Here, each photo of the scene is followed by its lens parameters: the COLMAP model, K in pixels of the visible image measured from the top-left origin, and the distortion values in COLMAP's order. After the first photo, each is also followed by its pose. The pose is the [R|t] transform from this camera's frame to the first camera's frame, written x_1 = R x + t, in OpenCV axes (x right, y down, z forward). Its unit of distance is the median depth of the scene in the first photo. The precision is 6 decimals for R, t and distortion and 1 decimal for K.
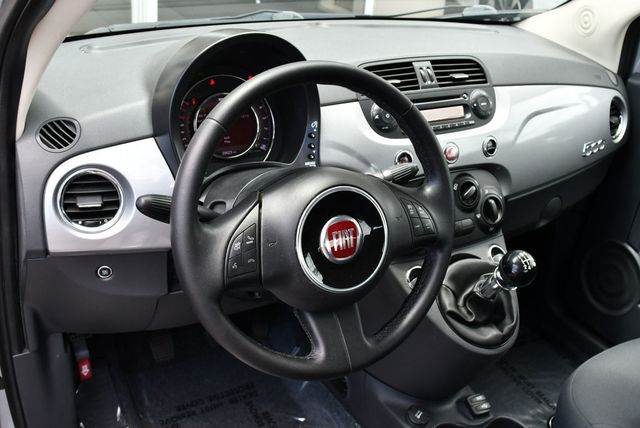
lens RADIAL K [[680.0, 0, 320.0], [0, 680.0, 214.0], [0, 0, 1]] dist [-0.083177, 0.001619]
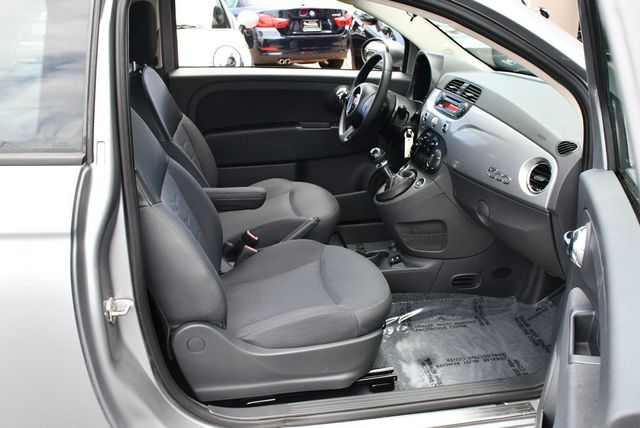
lens RADIAL K [[654.9, 0, 320.0], [0, 654.9, 214.0], [0, 0, 1]] dist [-0.087327, 0.007631]
pose [[-0.365720, 0.234011, -0.900826, 2.048229], [-0.454372, 0.799810, 0.392236, -0.457956], [0.812278, 0.552759, -0.186179, 1.188320]]
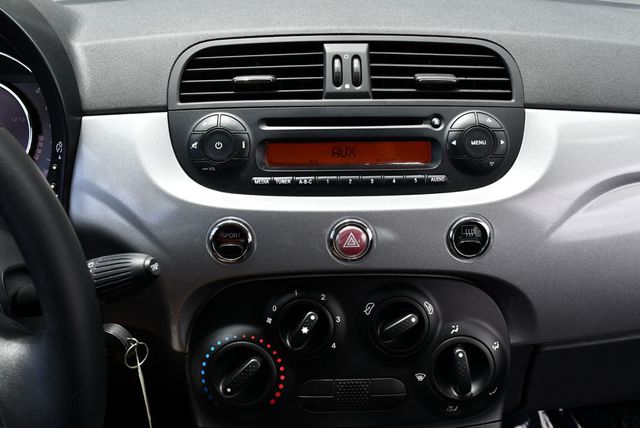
lens RADIAL K [[651.4, 0, 320.0], [0, 651.4, 214.0], [0, 0, 1]] dist [-0.085552, 0.005865]
pose [[0.868004, 0.167805, -0.467344, 0.366850], [-0.161738, 0.985387, 0.053416, -0.122646], [0.469479, 0.029222, 0.882460, 0.567253]]
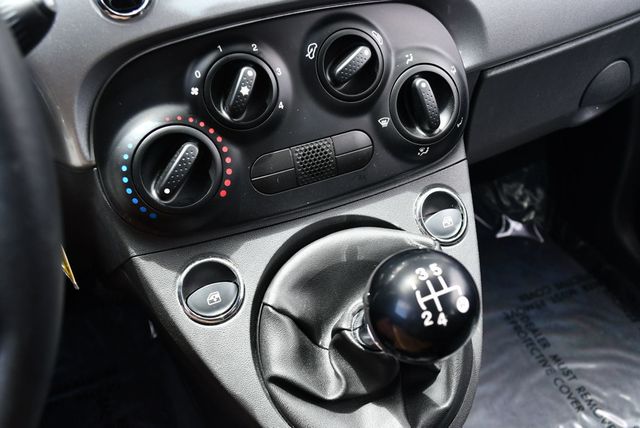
lens RADIAL K [[651.4, 0, 320.0], [0, 651.4, 214.0], [0, 0, 1]] dist [-0.085552, 0.005865]
pose [[0.986702, -0.000577, -0.162538, 0.260218], [0.036018, 0.975908, 0.215188, -0.028304], [0.158497, -0.218181, 0.962952, 0.614072]]
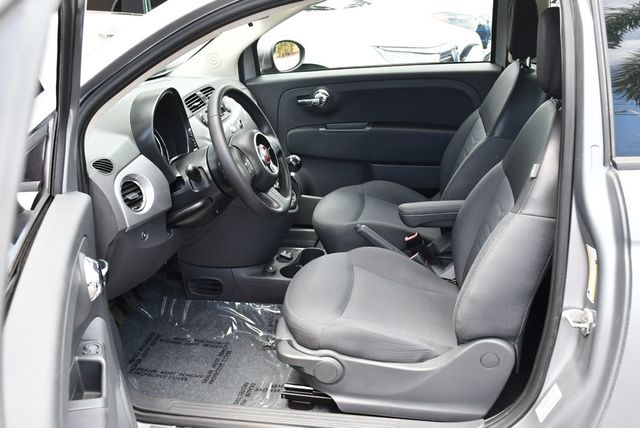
lens RADIAL K [[654.9, 0, 320.0], [0, 654.9, 214.0], [0, 0, 1]] dist [-0.087327, 0.007631]
pose [[0.648193, -0.372329, 0.664242, -0.949408], [0.435991, 0.896639, 0.077137, 0.088622], [-0.624305, 0.239604, 0.743527, -0.482635]]
